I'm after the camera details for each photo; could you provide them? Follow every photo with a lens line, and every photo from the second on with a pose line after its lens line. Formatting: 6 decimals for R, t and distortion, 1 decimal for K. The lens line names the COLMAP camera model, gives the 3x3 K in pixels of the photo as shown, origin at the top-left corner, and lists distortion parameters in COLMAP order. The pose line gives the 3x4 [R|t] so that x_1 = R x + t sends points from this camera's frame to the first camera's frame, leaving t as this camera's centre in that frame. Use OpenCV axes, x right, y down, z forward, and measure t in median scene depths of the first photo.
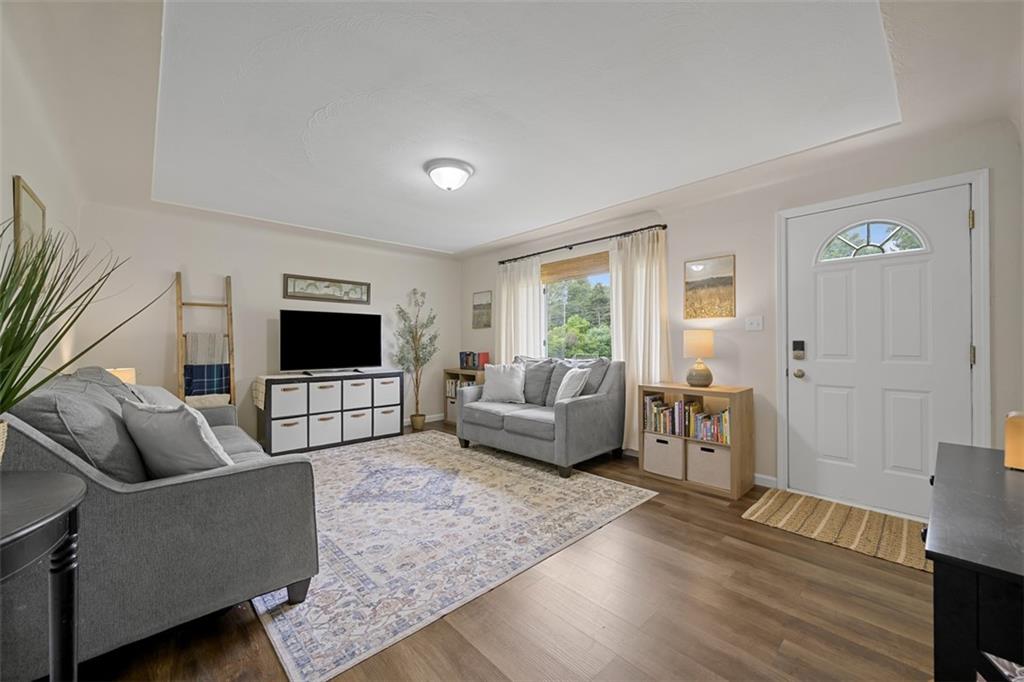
lens RADIAL K [[400.2, 0, 510.5], [0, 400.2, 341.4], [0, 0, 1]] dist [-0.000680, 0.000086]
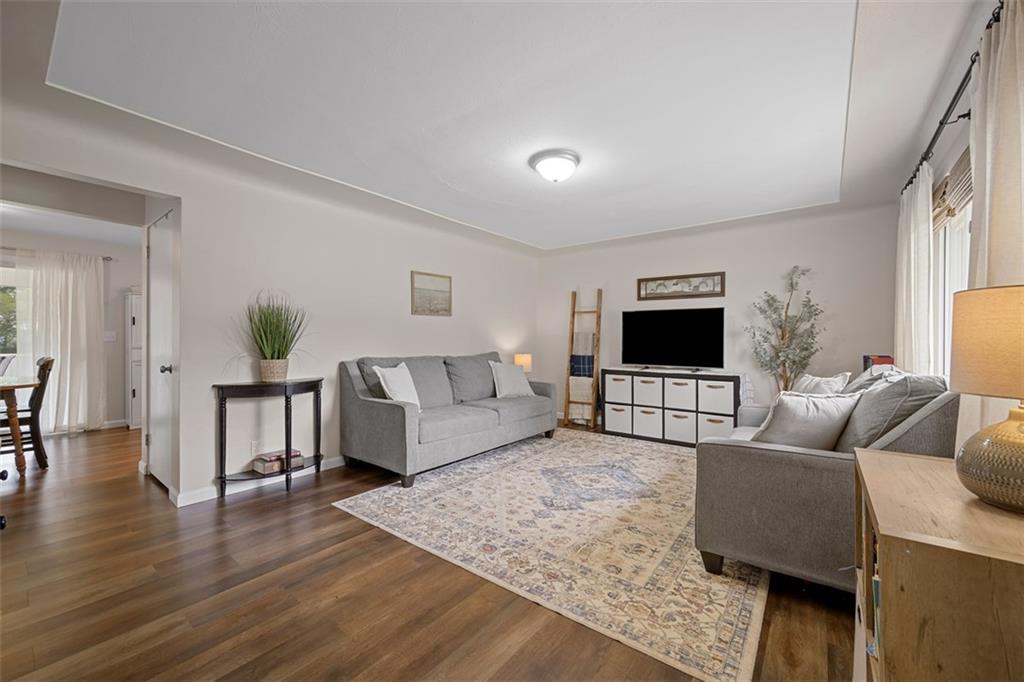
lens RADIAL K [[400.2, 0, 513.2], [0, 400.2, 341.3], [0, 0, 1]] dist [-0.000680, 0.000086]
pose [[0.160866, 0.005085, -0.986963, 0.682247], [-0.000419, 0.999987, 0.005084, 0.002764], [0.986976, -0.000404, 0.160866, 0.637322]]
